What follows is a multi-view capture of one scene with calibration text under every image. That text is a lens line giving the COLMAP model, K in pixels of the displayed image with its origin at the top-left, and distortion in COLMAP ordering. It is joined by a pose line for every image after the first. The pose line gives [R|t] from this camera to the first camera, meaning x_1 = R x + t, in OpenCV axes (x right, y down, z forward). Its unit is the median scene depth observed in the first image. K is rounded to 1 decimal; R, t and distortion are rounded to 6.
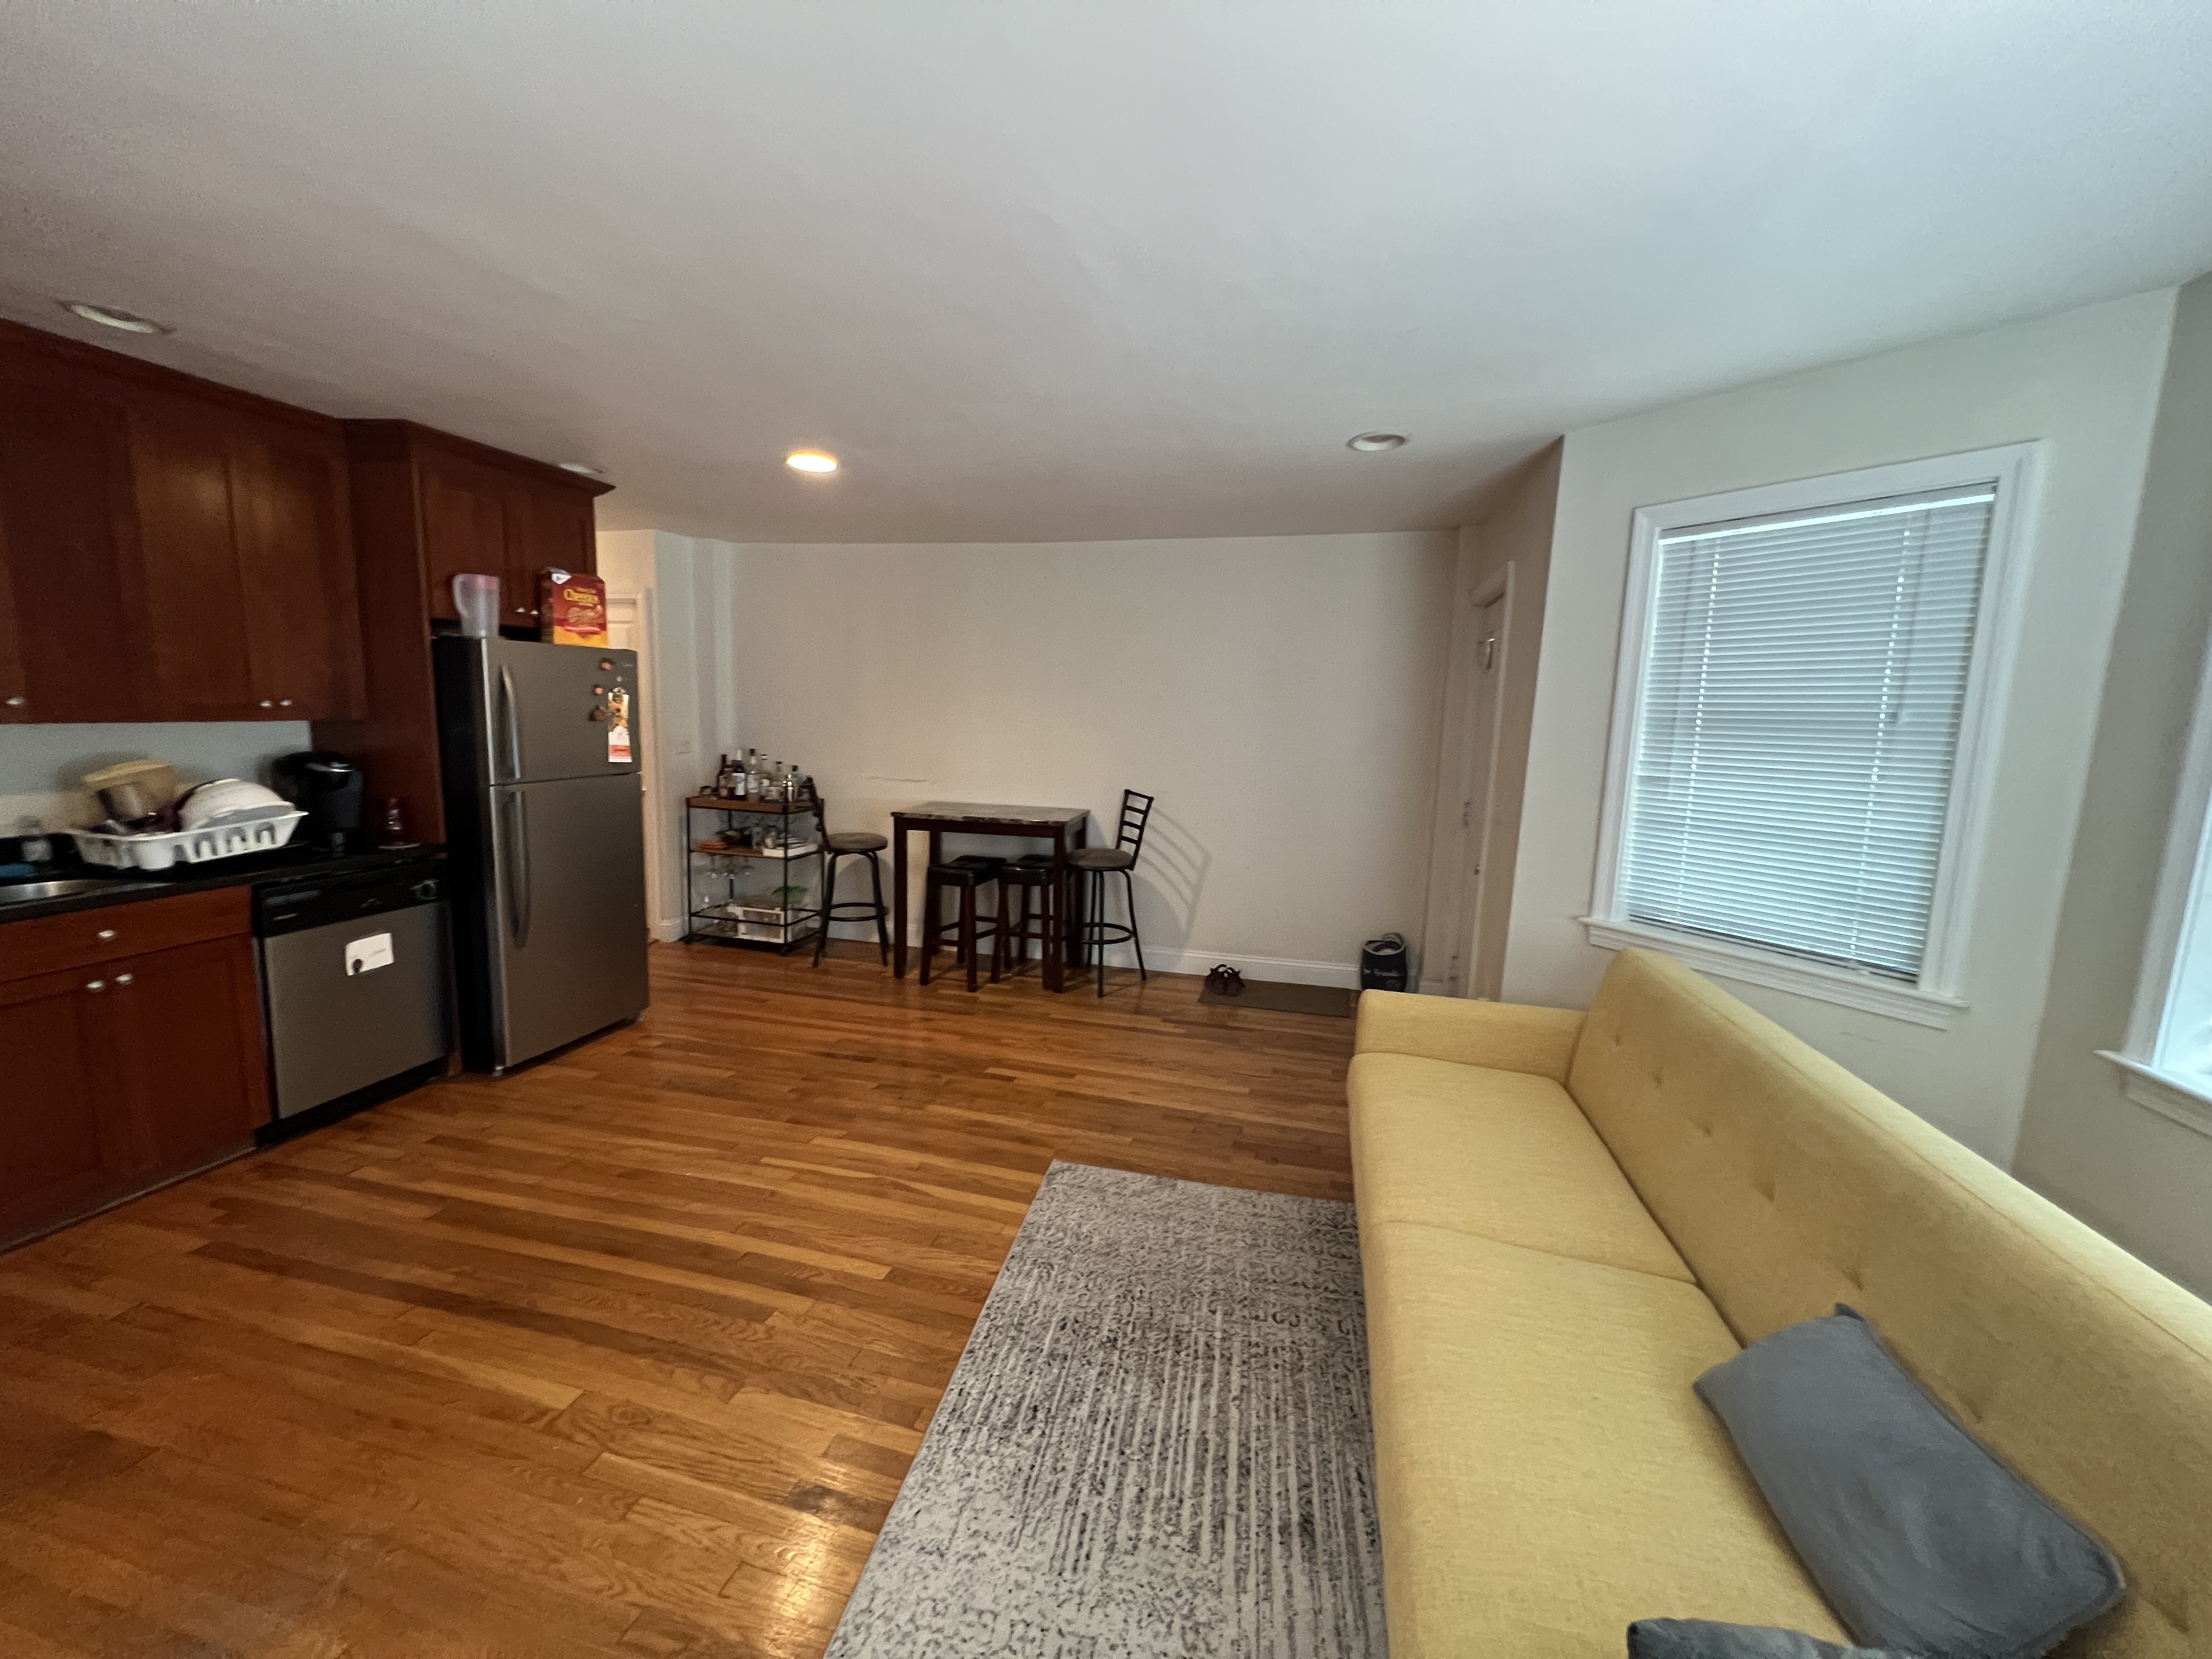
lens RADIAL K [[890.0, 0, 1102.2], [0, 890.0, 825.8], [0, 0, 1]] dist [-0.001056, 0.001217]
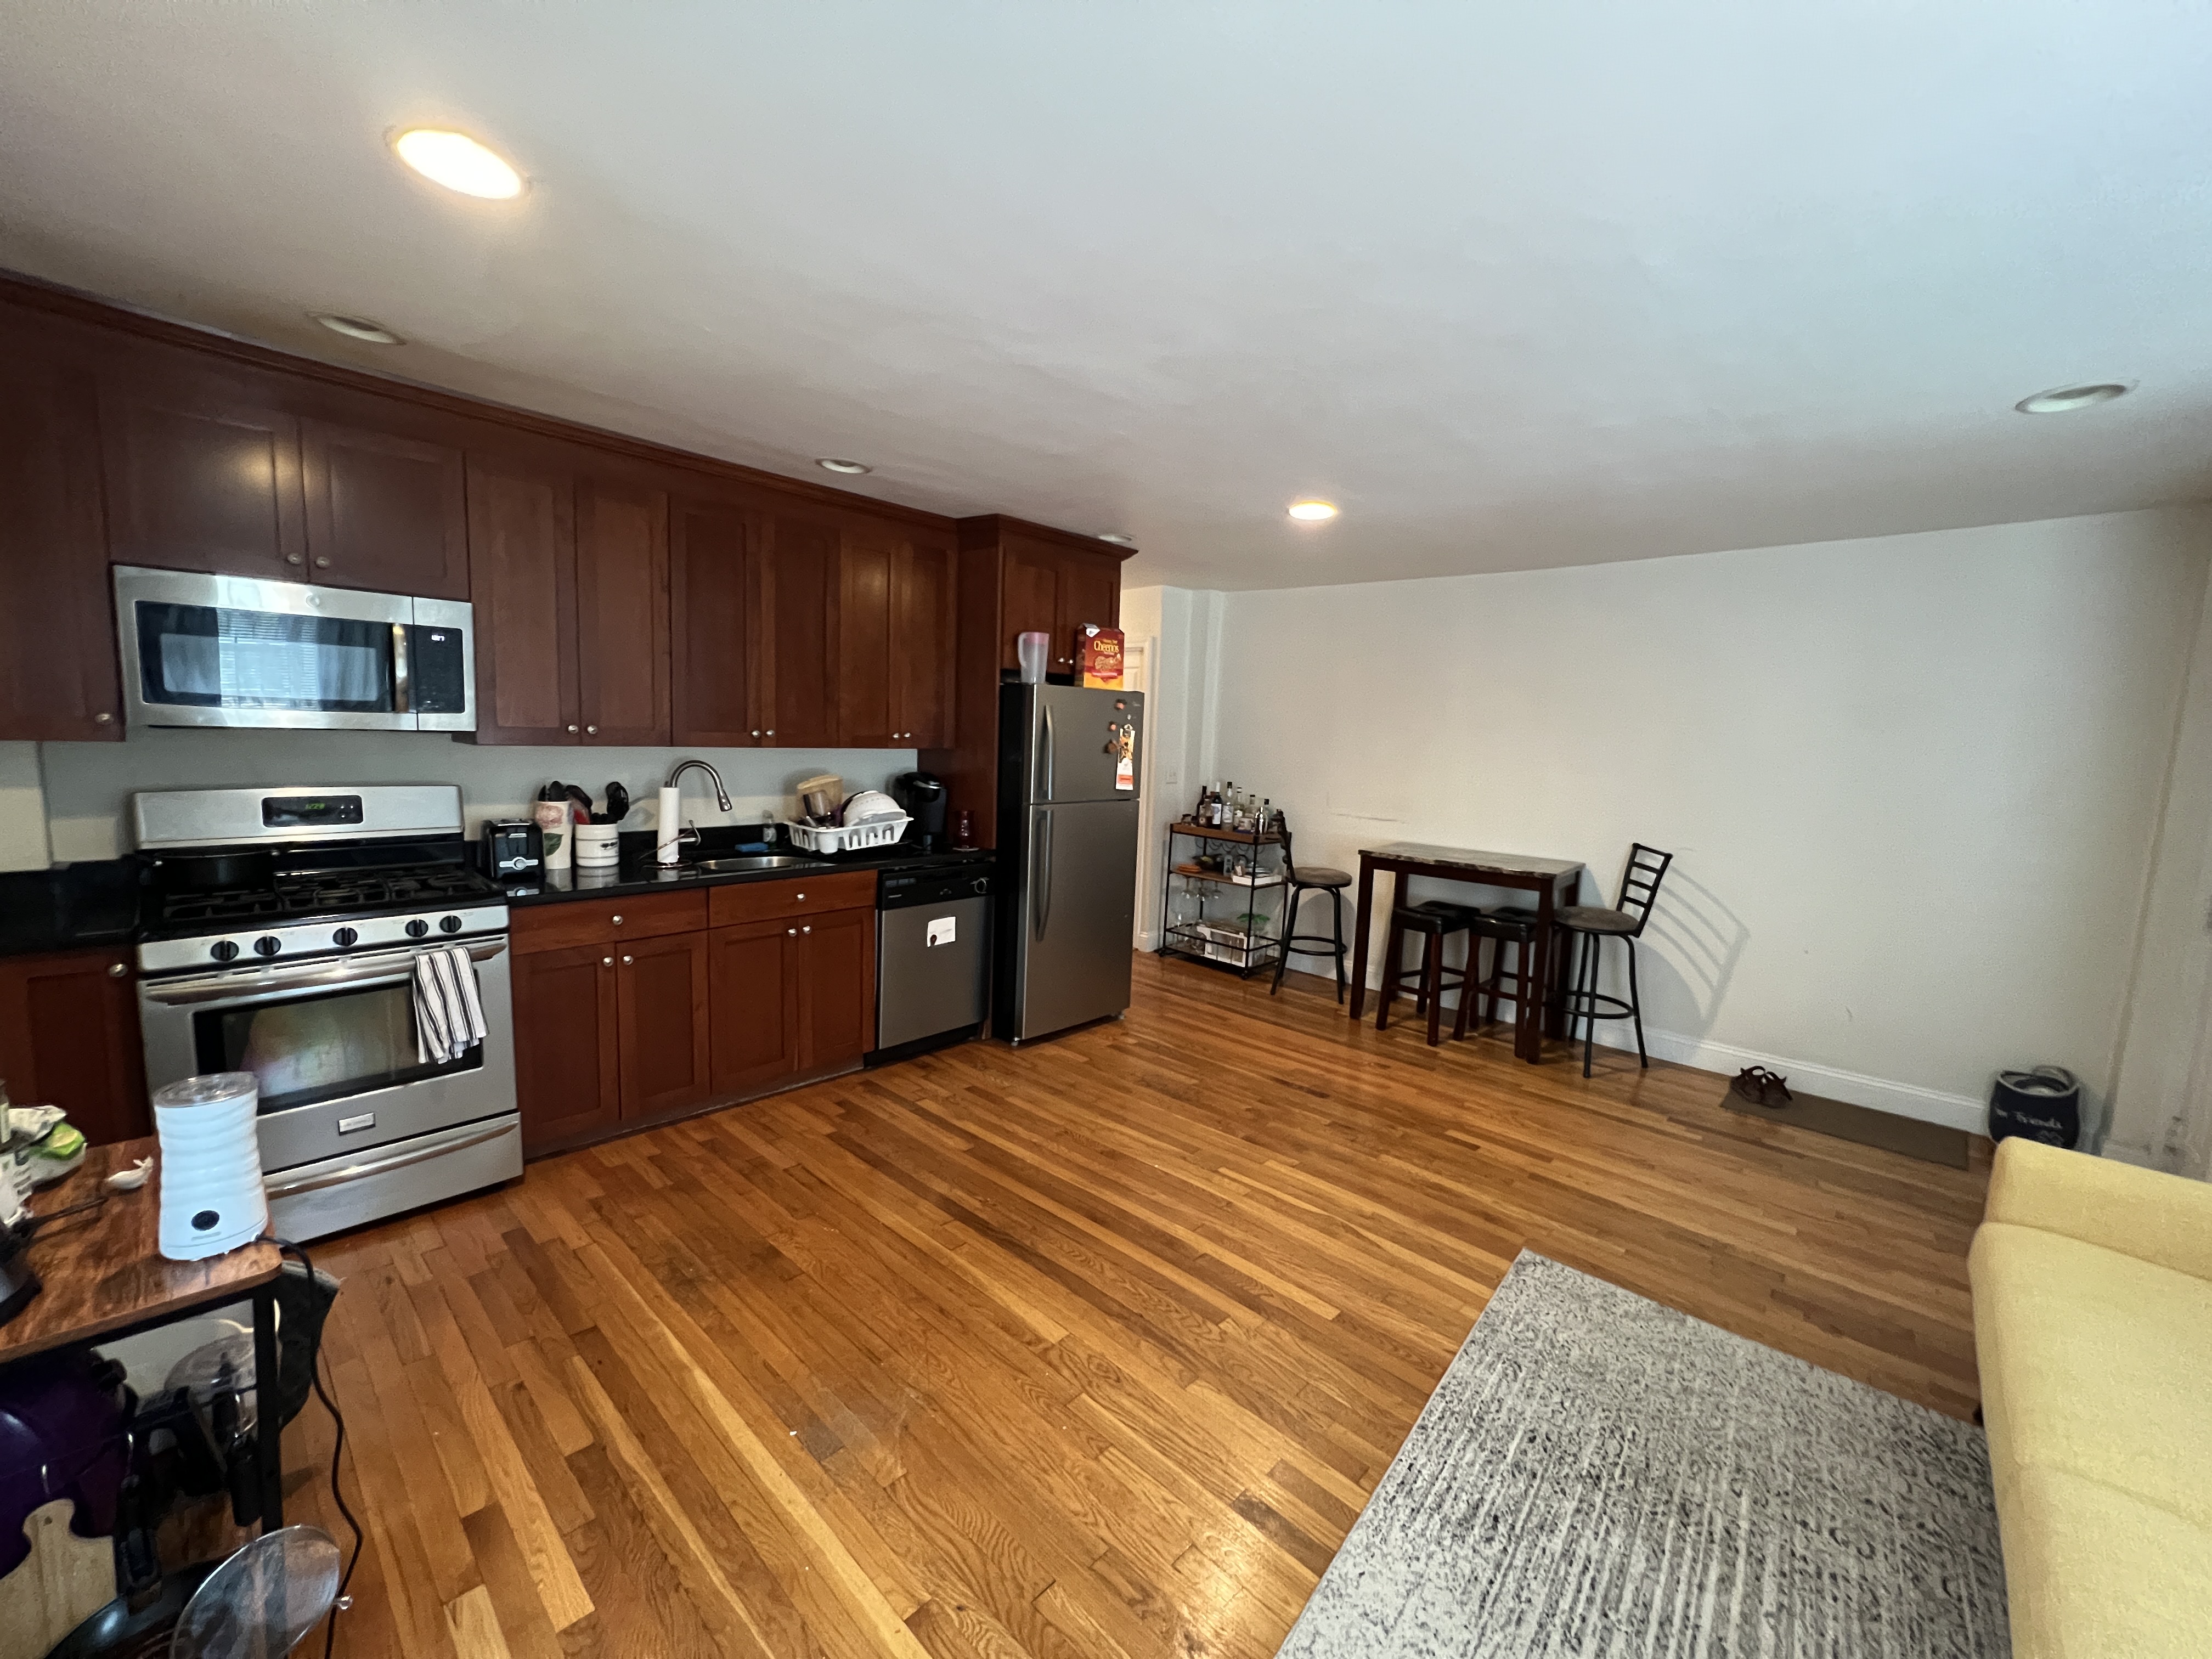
lens RADIAL K [[890.0, 0, 1102.2], [0, 890.0, 825.8], [0, 0, 1]] dist [-0.001056, 0.001217]
pose [[0.875472, 0.058257, -0.479744, -0.020522], [-0.077932, 0.996734, -0.021179, 0.001840], [0.476943, 0.055929, 0.877153, -0.015538]]
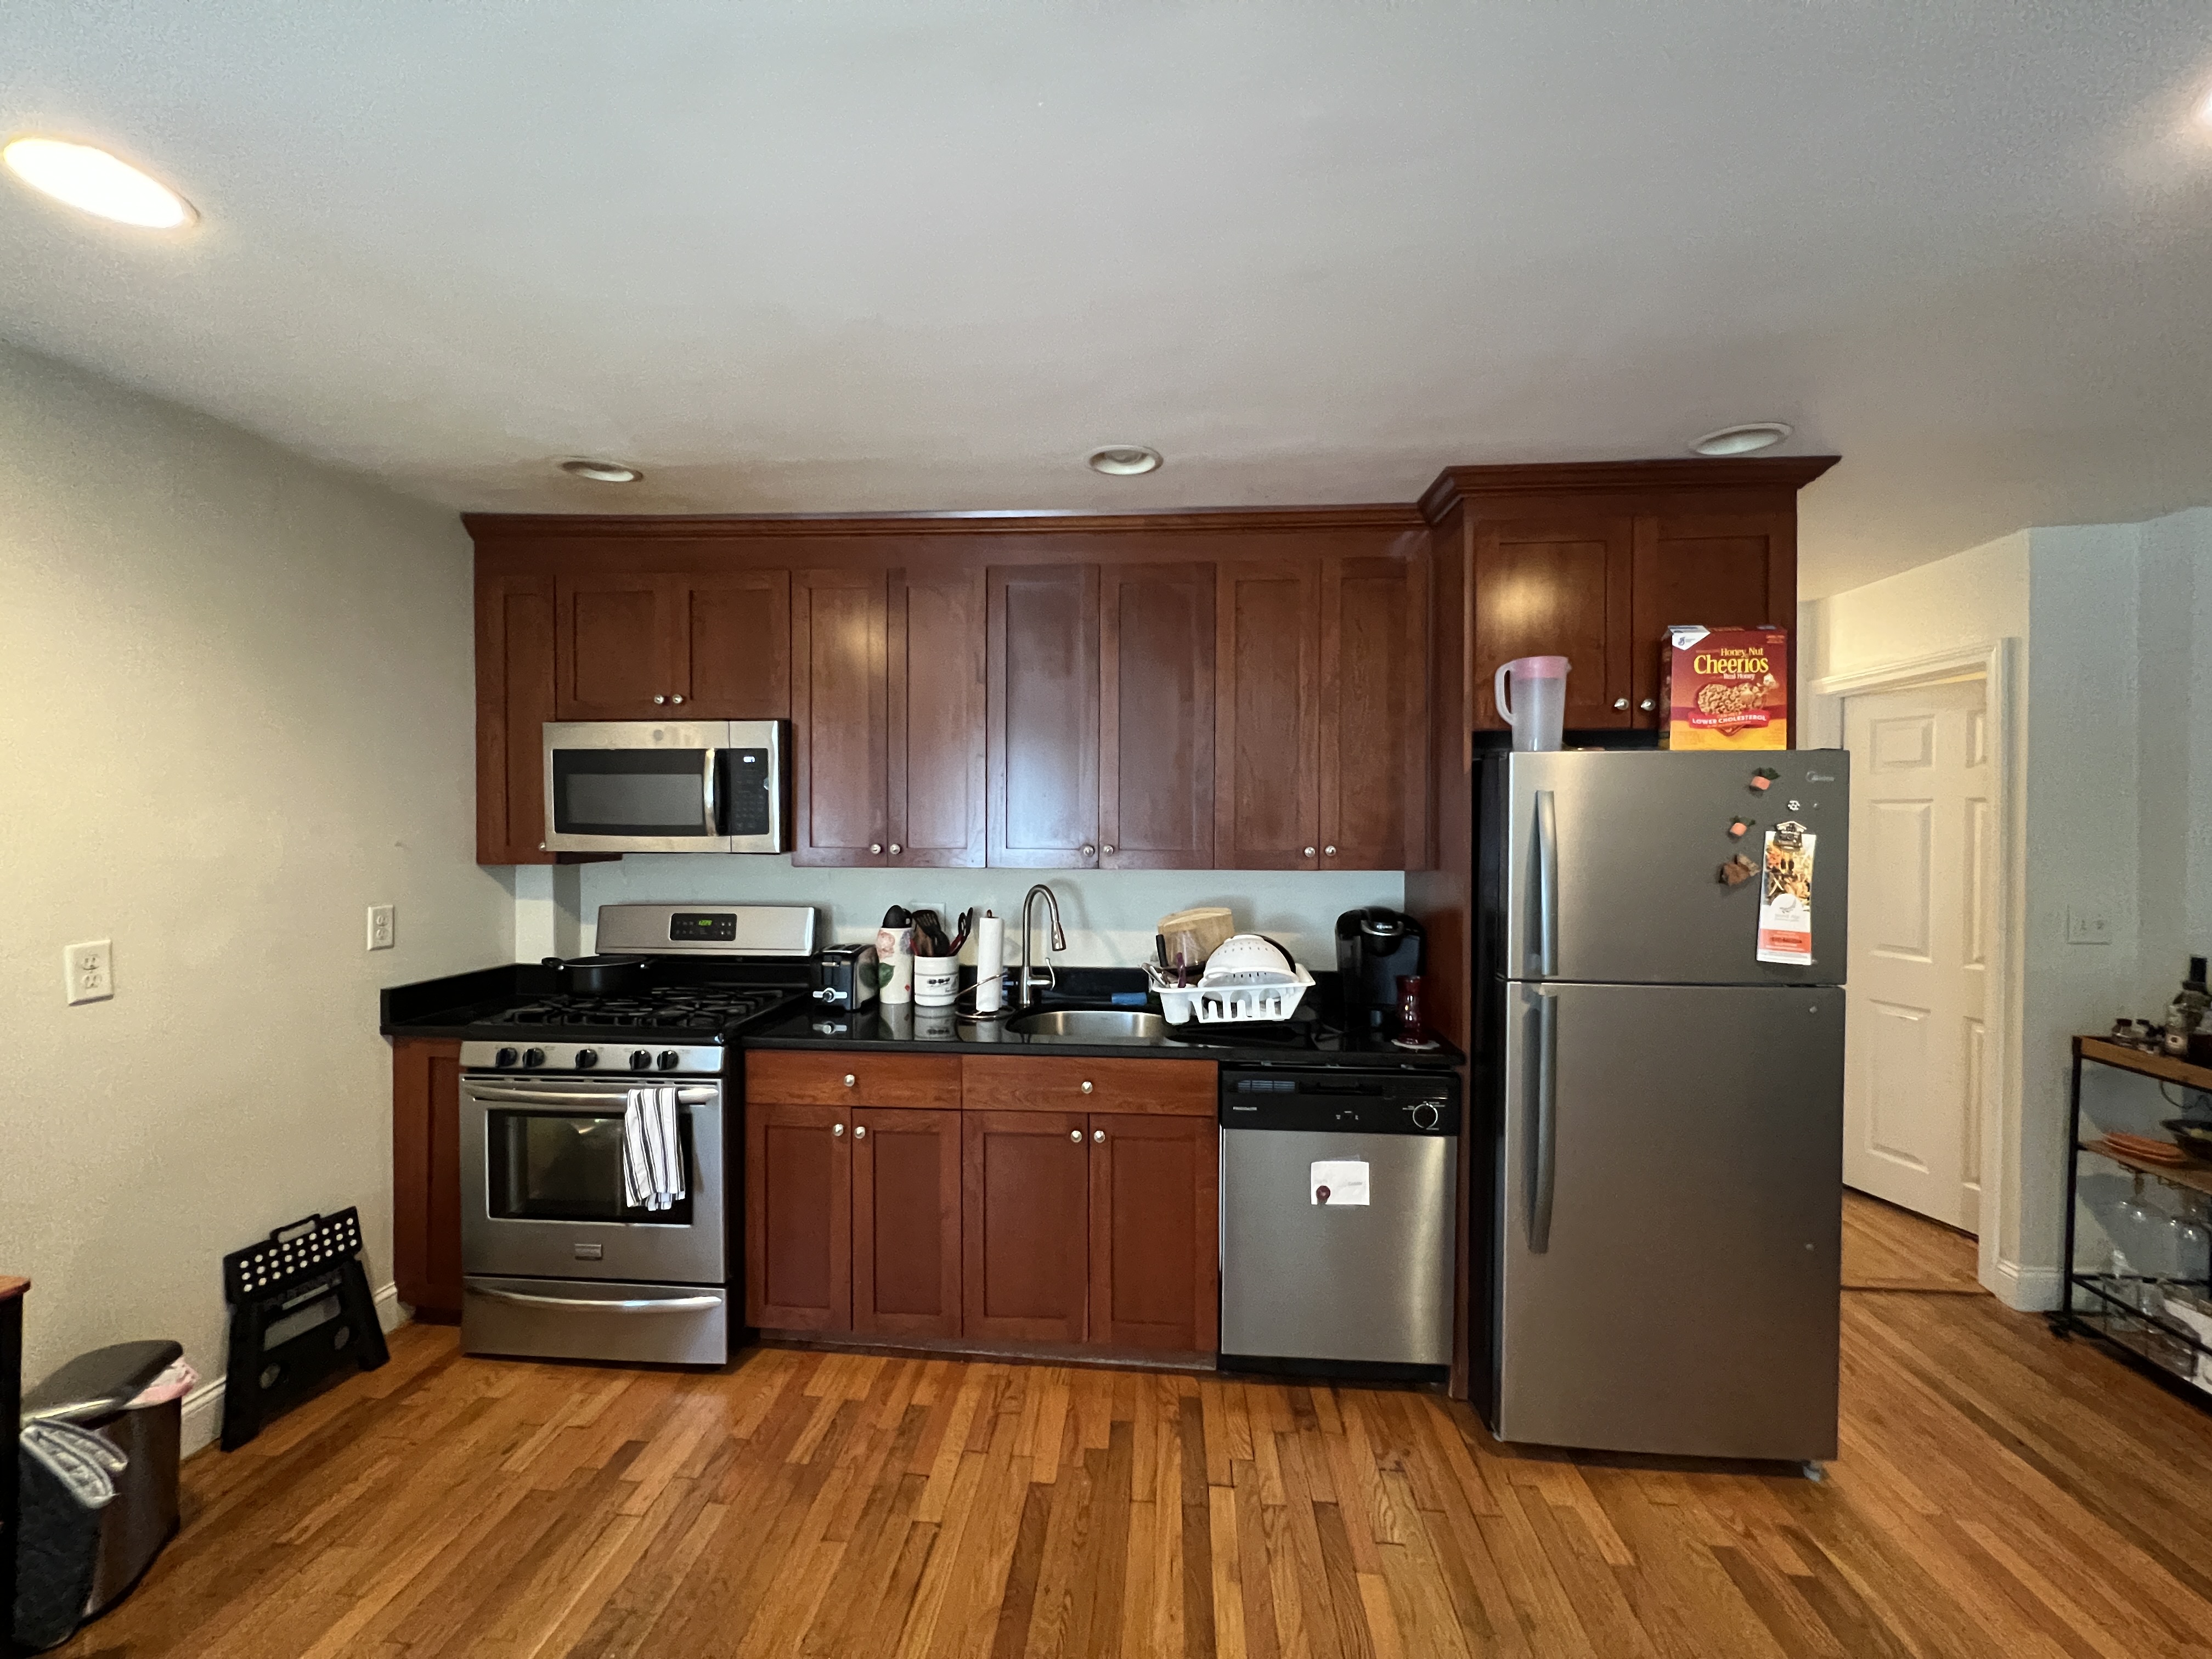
lens RADIAL K [[890.0, 0, 1102.2], [0, 890.0, 825.8], [0, 0, 1]] dist [-0.001056, 0.001217]
pose [[0.168253, -0.018584, -0.985569, -0.116670], [-0.131239, 0.990499, -0.041081, -0.098301], [0.976968, 0.136257, 0.164215, 0.652077]]
